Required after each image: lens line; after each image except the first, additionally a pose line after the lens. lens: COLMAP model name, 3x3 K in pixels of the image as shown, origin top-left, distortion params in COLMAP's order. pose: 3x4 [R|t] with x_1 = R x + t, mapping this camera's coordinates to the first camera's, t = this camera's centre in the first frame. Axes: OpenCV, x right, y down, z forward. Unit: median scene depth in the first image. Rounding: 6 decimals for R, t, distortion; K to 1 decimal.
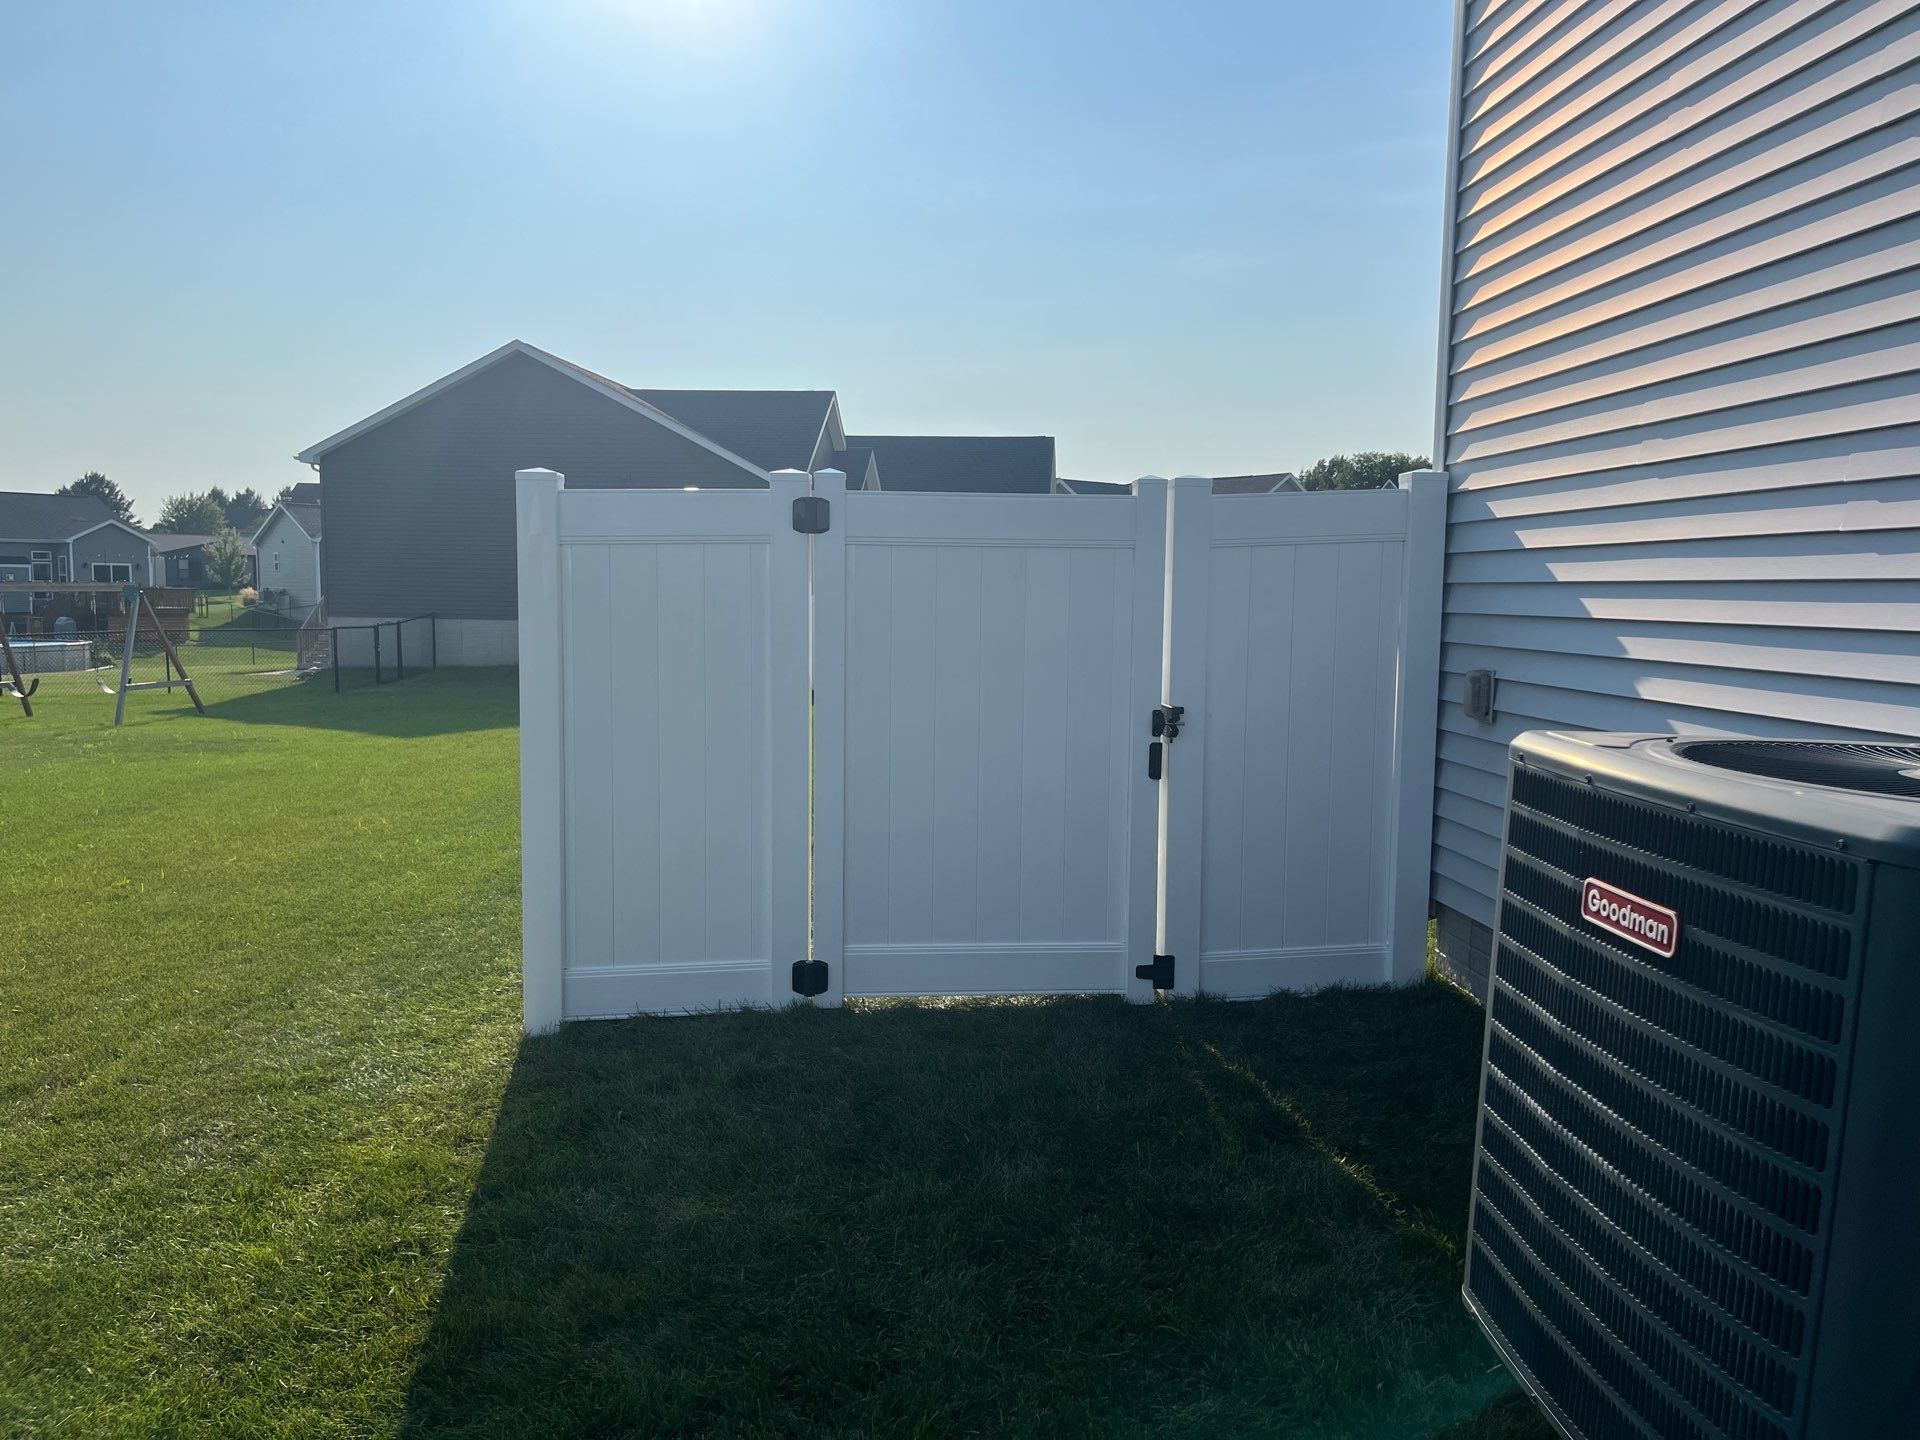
lens RADIAL K [[1418.8, 0, 1030.8], [0, 1418.8, 715.2], [0, 0, 1]] dist [0.061246, -0.150658]
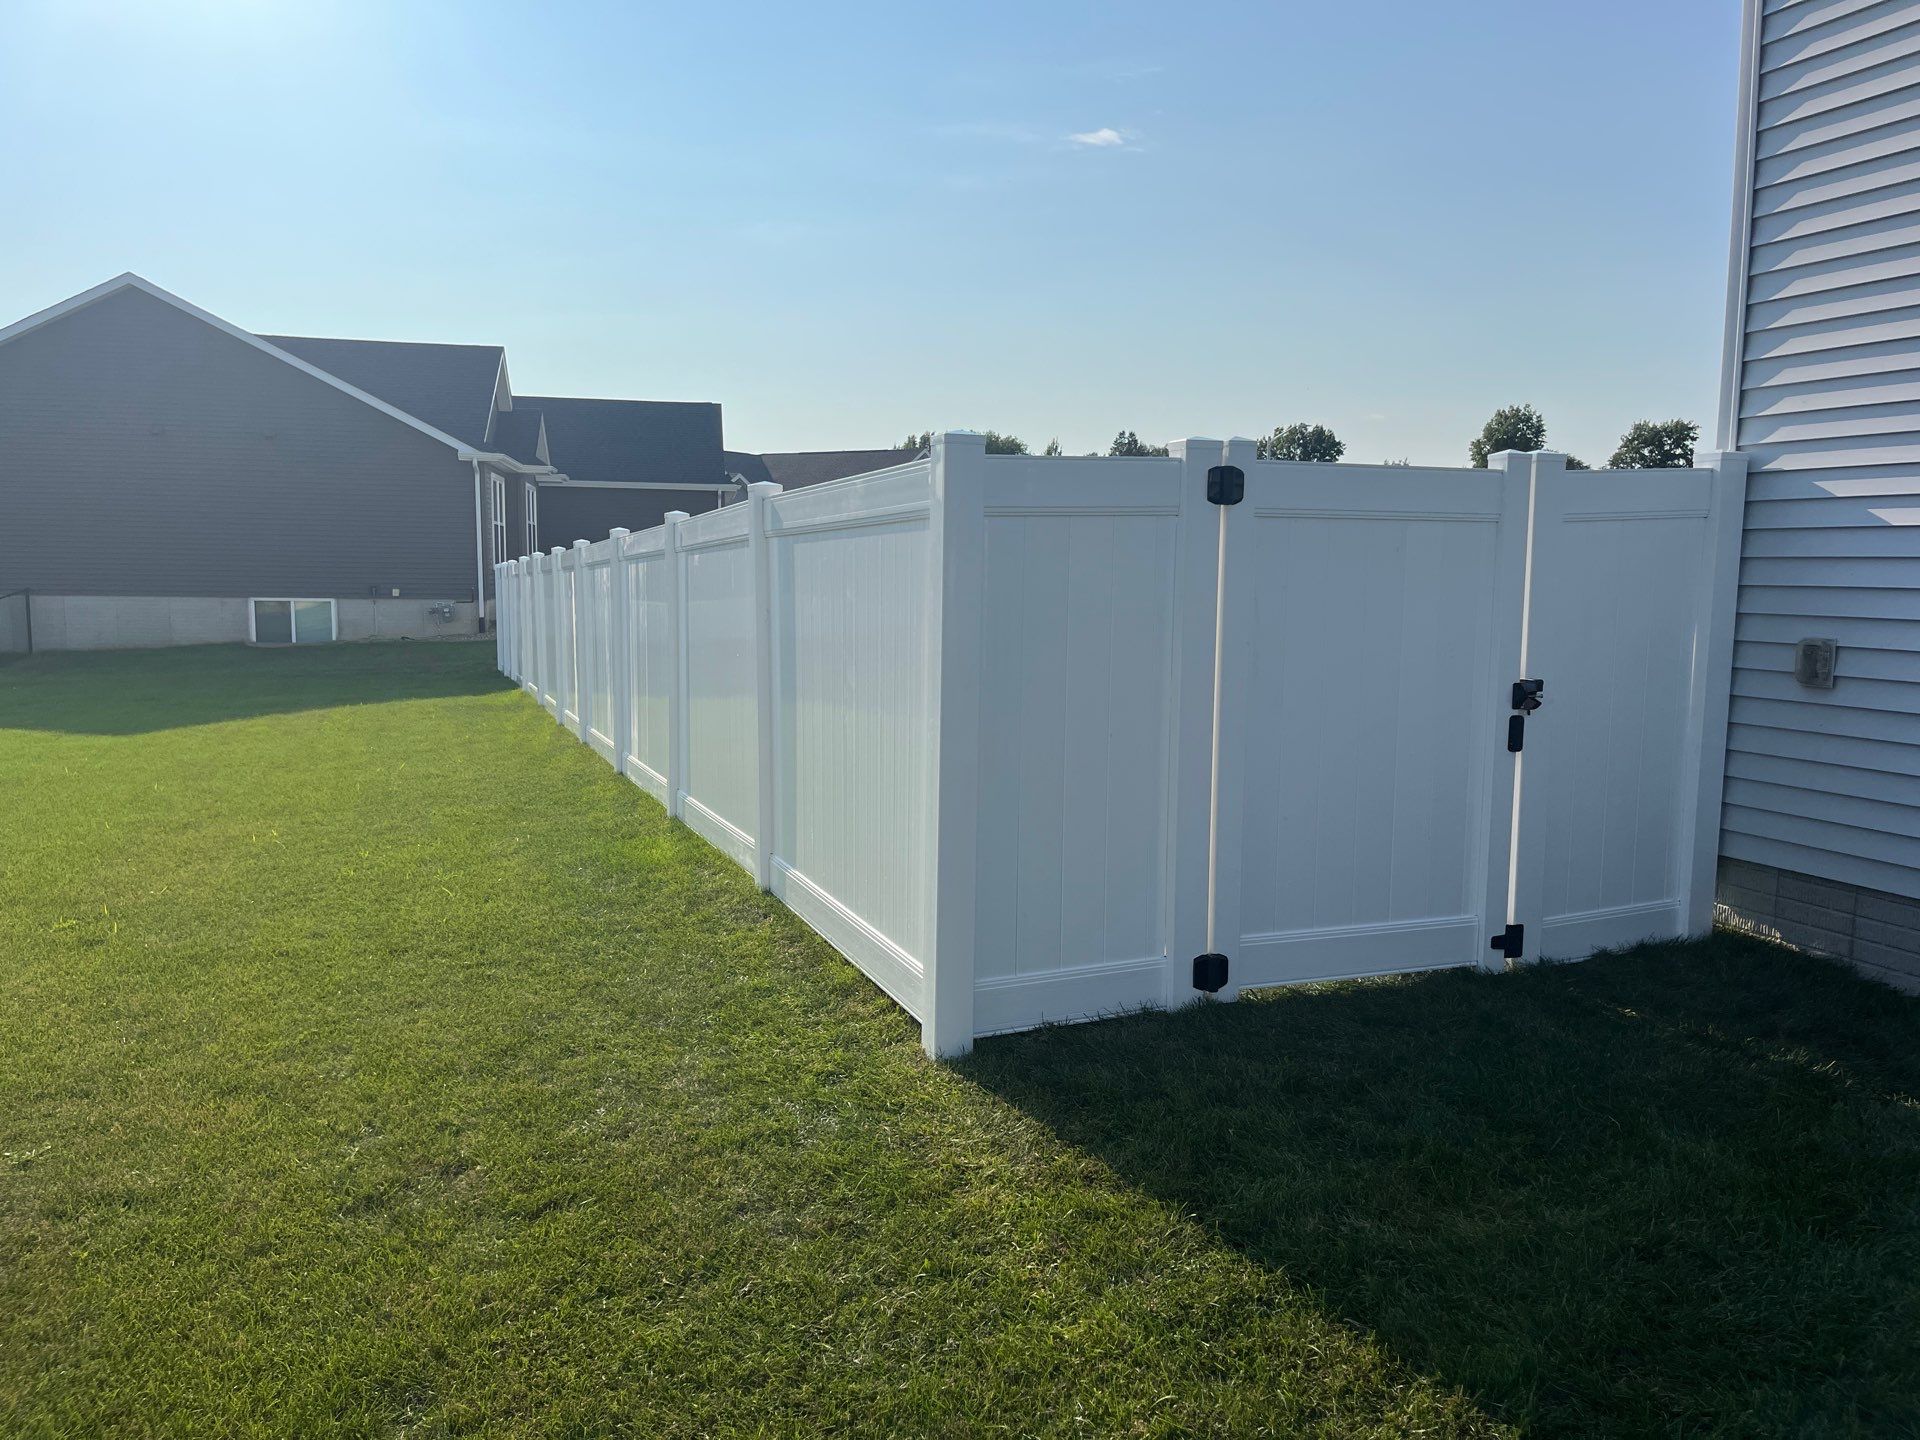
lens RADIAL K [[1432.0, 0, 994.4], [0, 1432.0, 718.1], [0, 0, 1]] dist [-0.051005, 0.136509]
pose [[0.967961, -0.029351, 0.249380, -0.516250], [0.023715, 0.999392, 0.025576, -0.013146], [-0.249979, -0.018842, 0.968068, 0.111035]]
